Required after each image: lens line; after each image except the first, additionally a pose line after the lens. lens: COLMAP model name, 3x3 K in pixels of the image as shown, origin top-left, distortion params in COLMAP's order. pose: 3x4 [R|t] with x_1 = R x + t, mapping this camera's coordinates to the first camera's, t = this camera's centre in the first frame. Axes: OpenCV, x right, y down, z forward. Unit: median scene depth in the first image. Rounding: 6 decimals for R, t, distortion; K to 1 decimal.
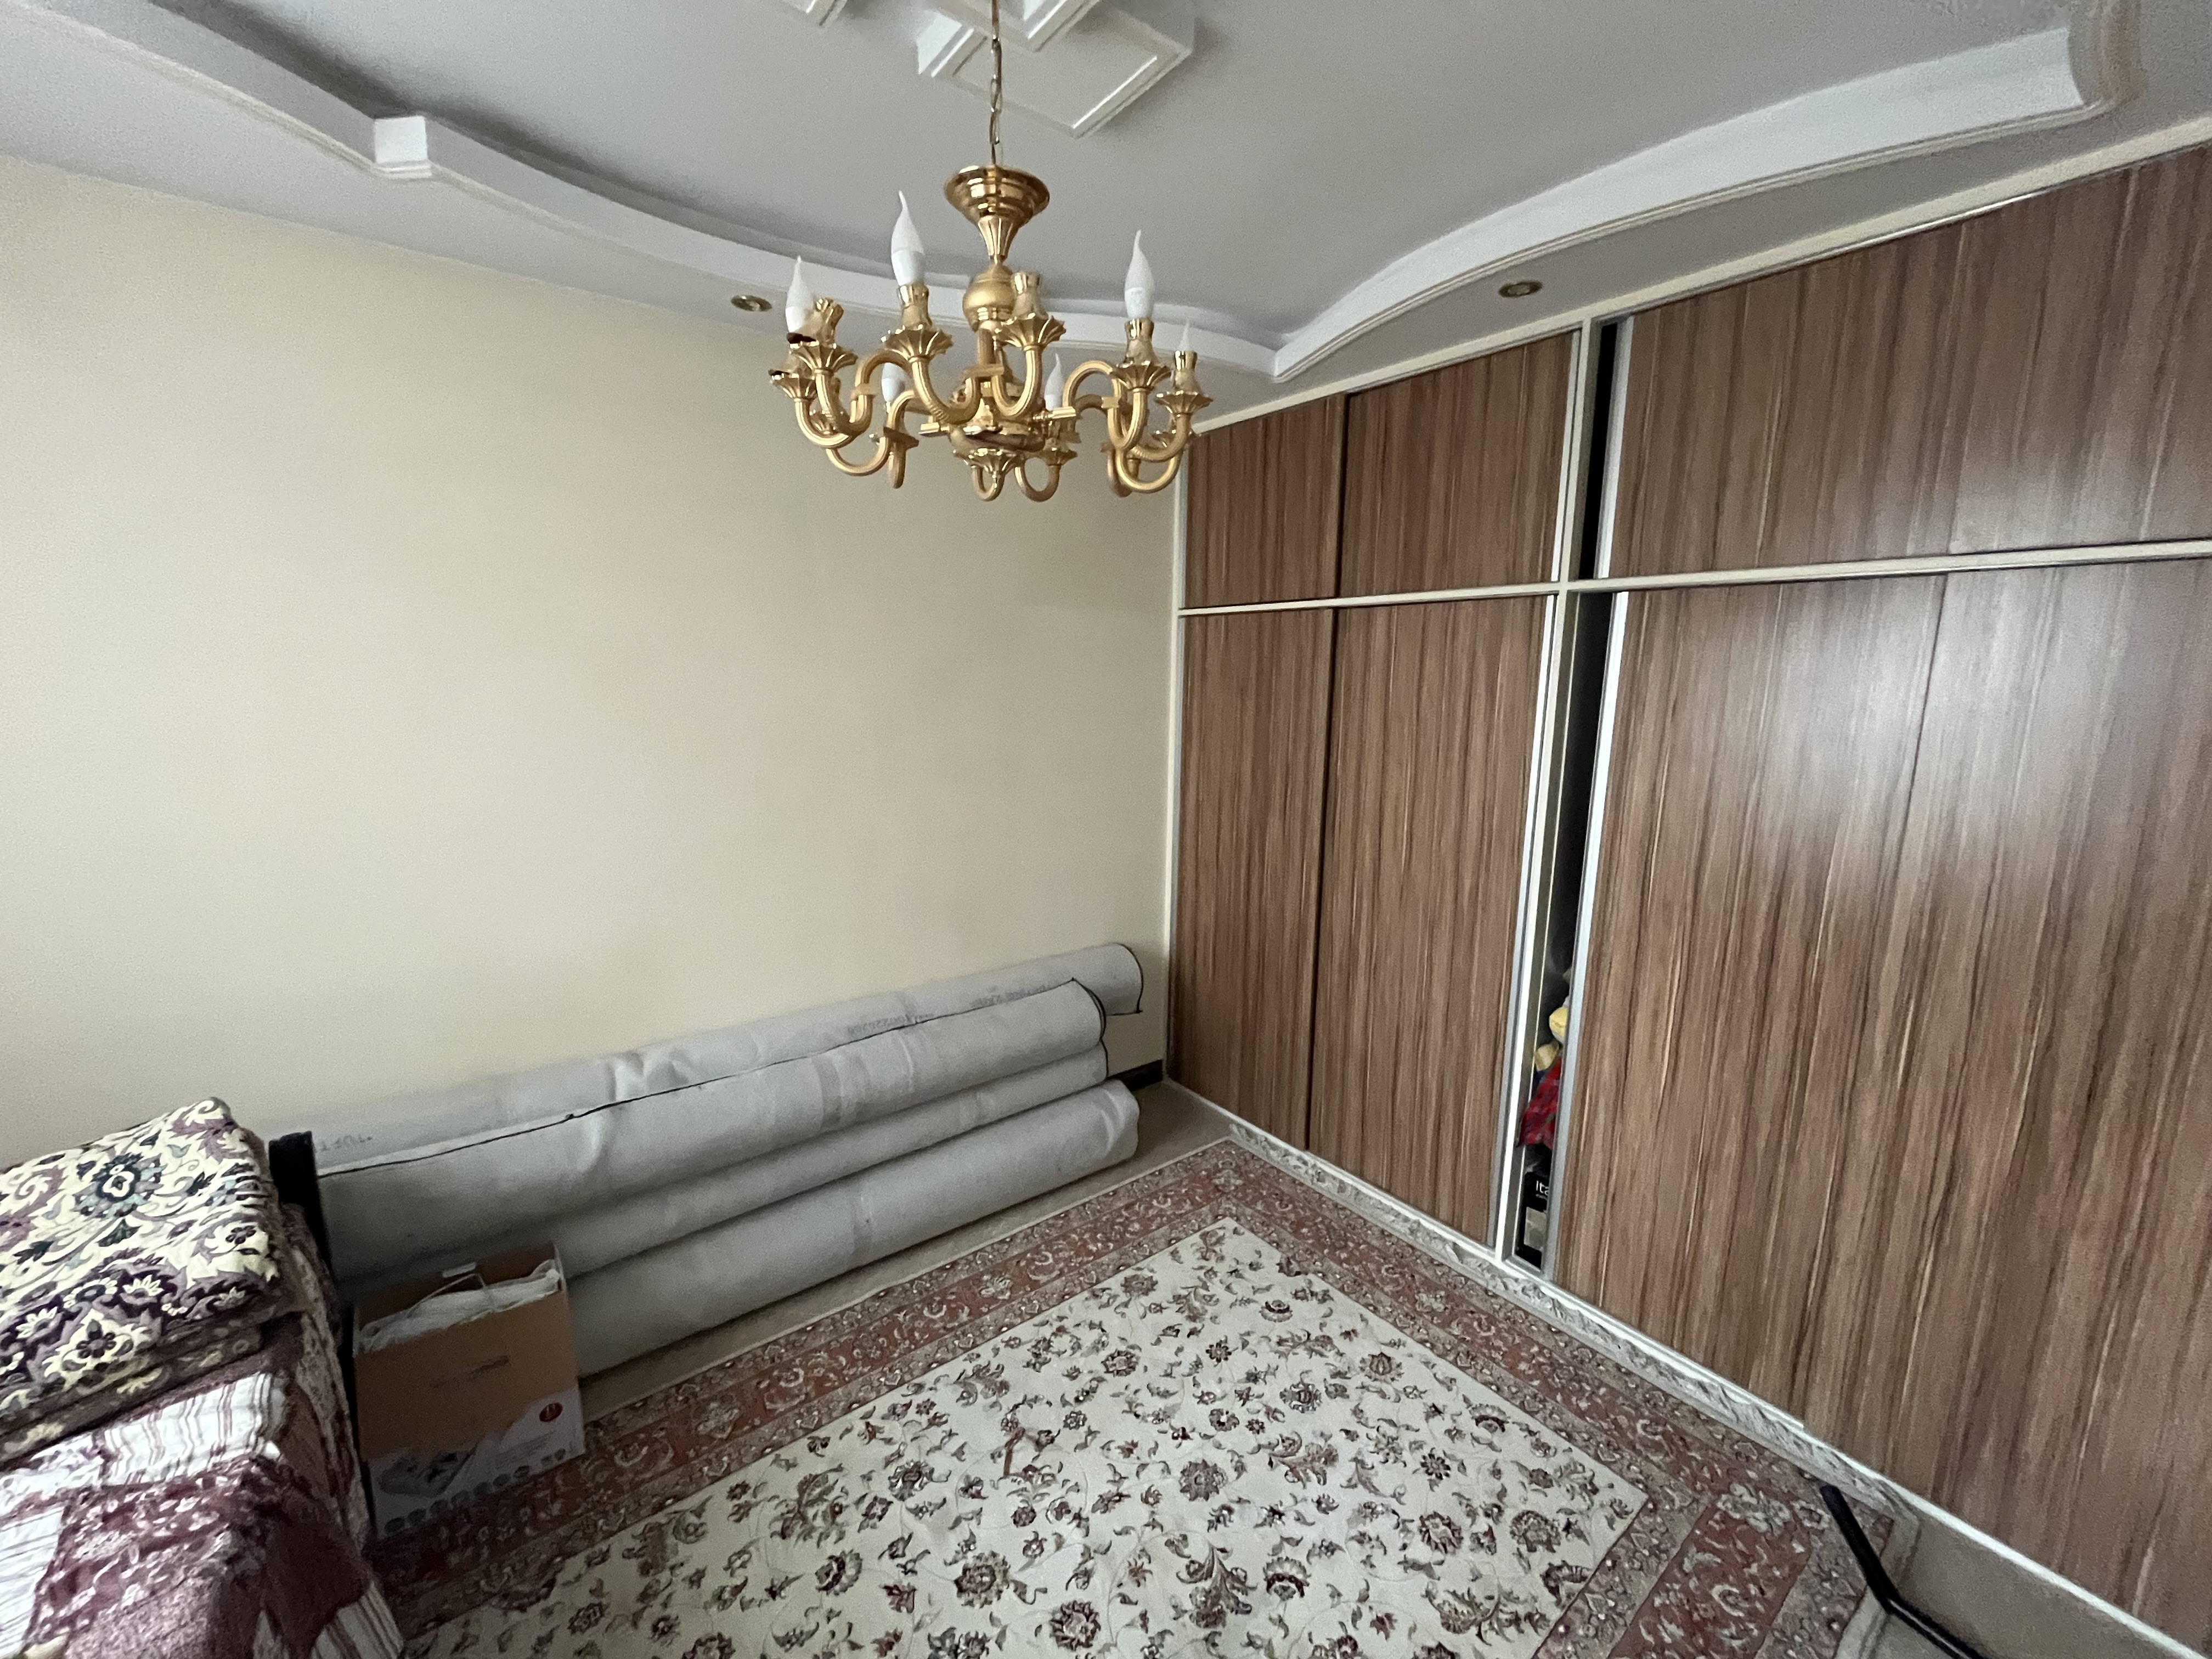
lens RADIAL K [[898.7, 0, 1097.1], [0, 898.7, 825.2], [0, 0, 1]] dist [-0.000056, 0.000018]
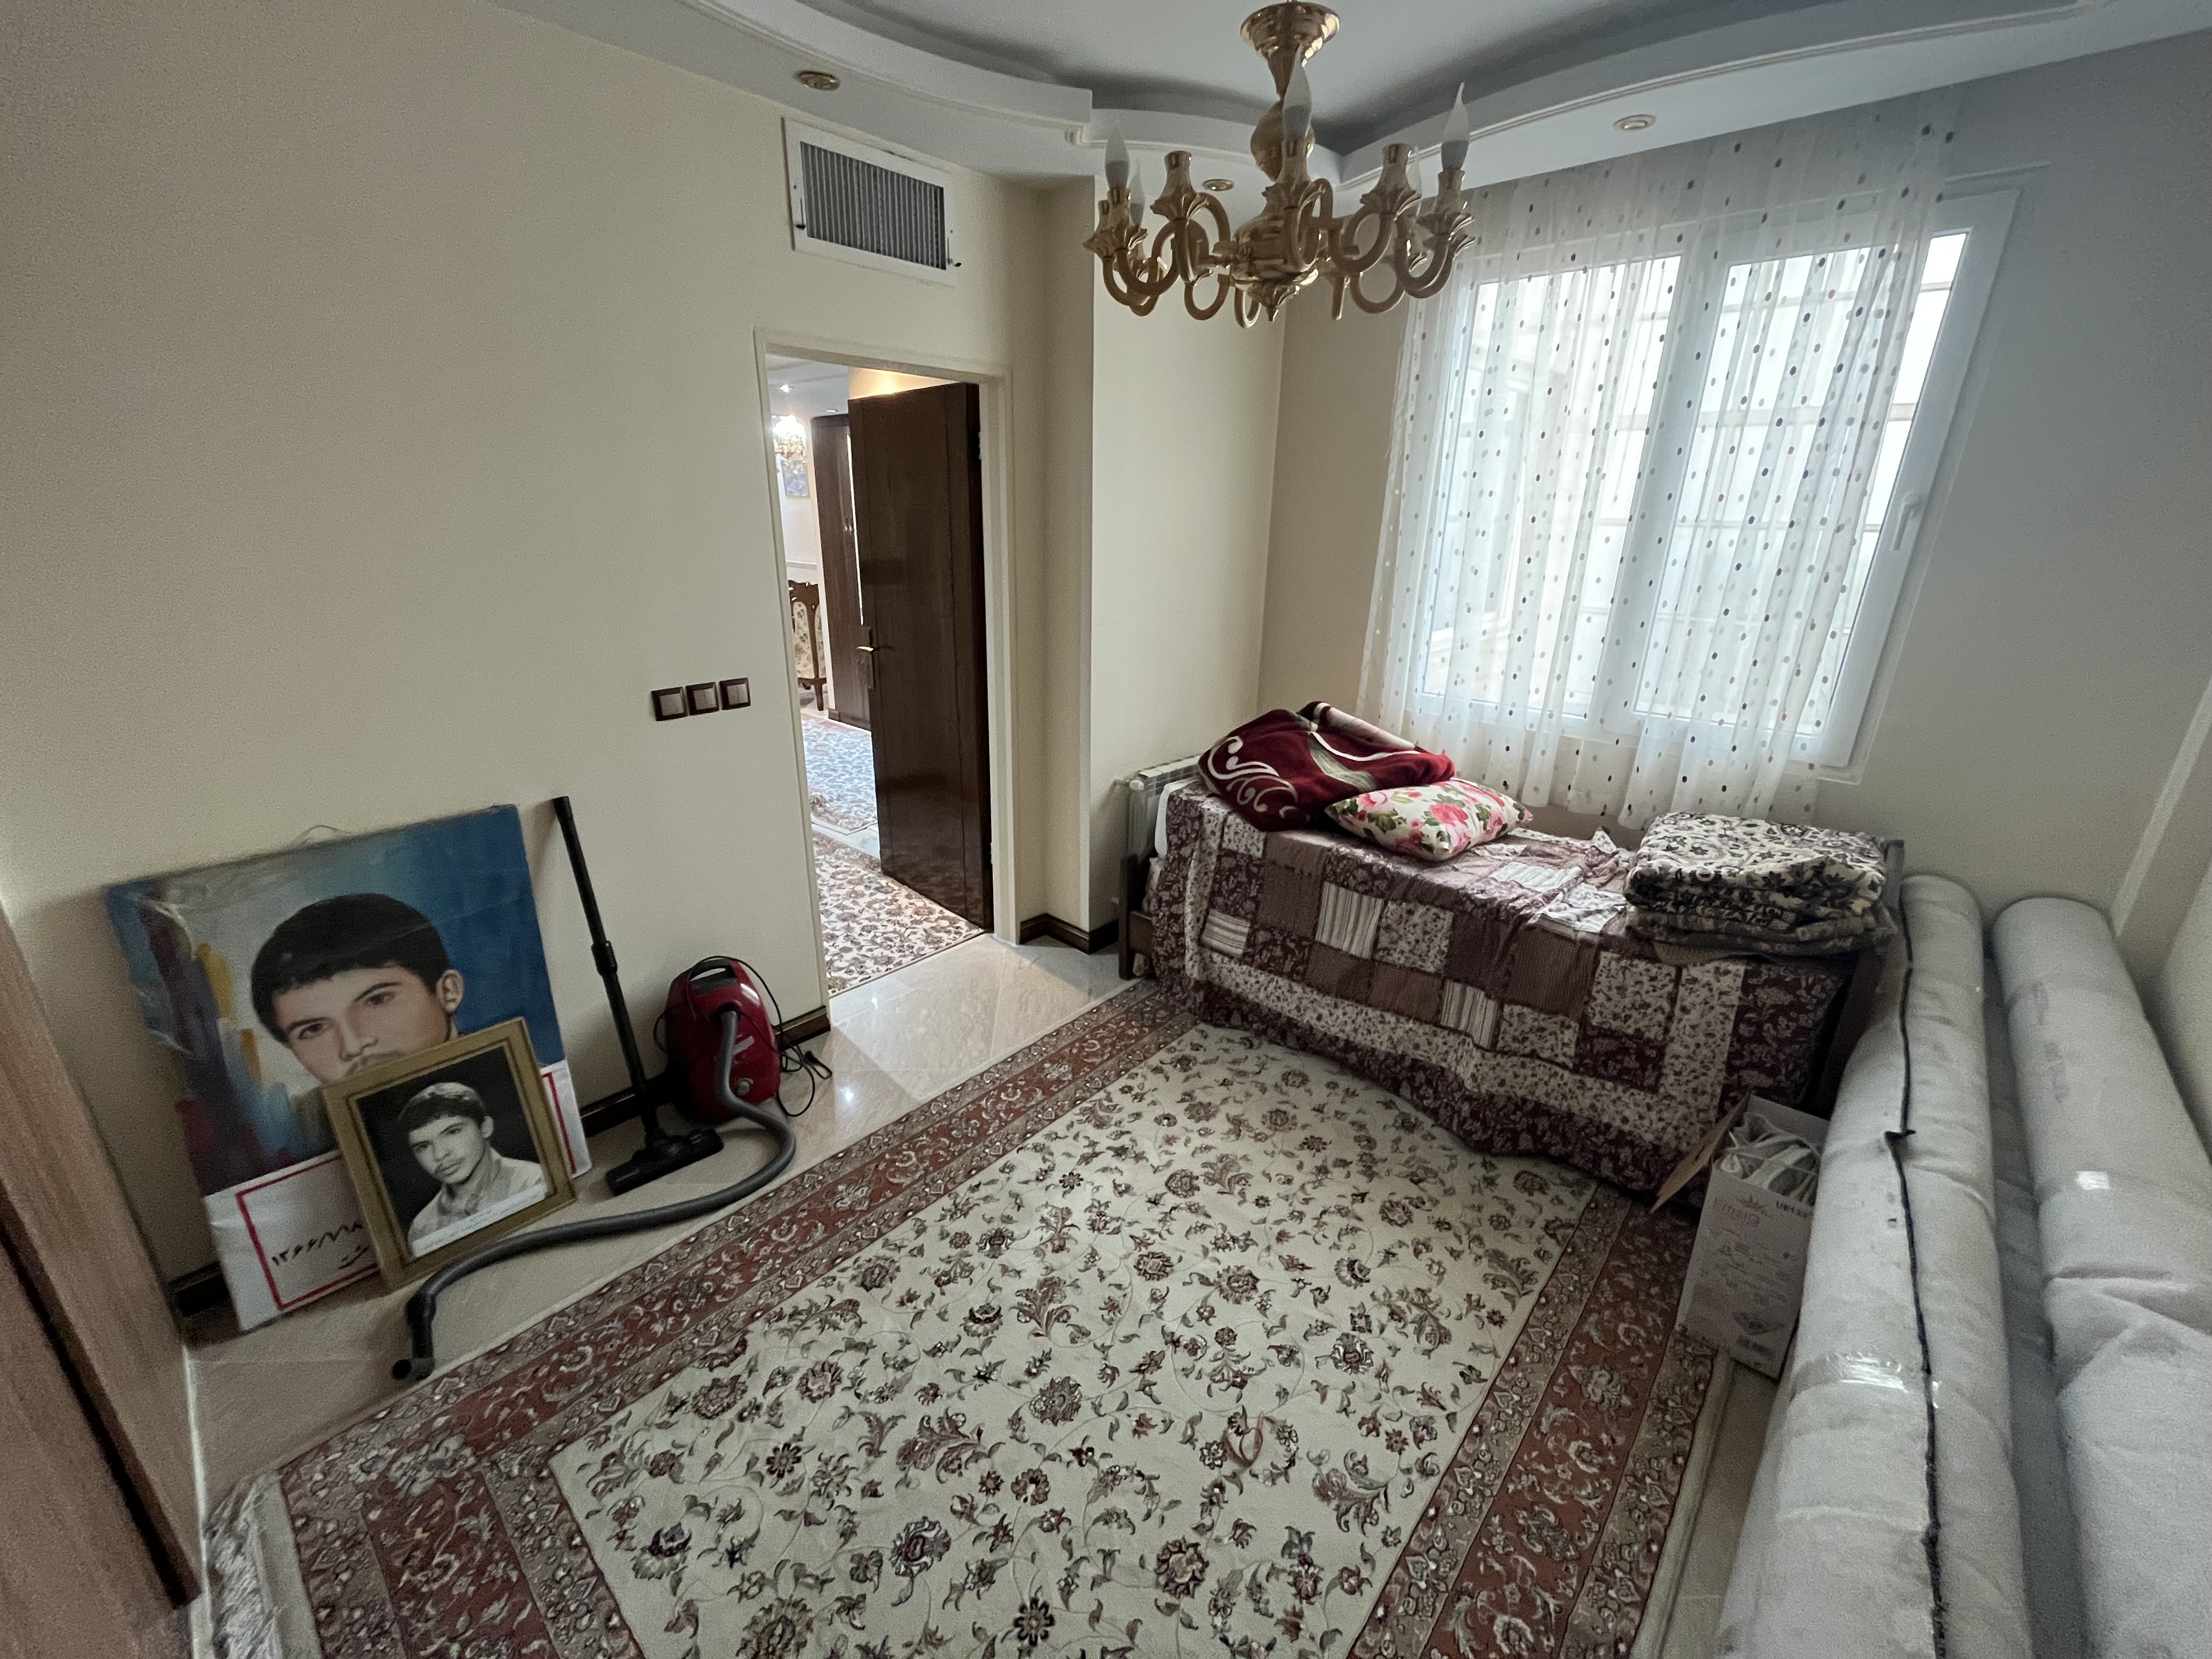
lens RADIAL K [[898.7, 0, 1099.0], [0, 898.7, 832.4], [0, 0, 1]] dist [-0.000056, 0.000018]
pose [[-0.985285, 0.032385, -0.167823, 0.210833], [-0.055159, 0.869102, 0.491548, -0.237347], [0.161774, 0.493572, -0.854527, 1.507523]]
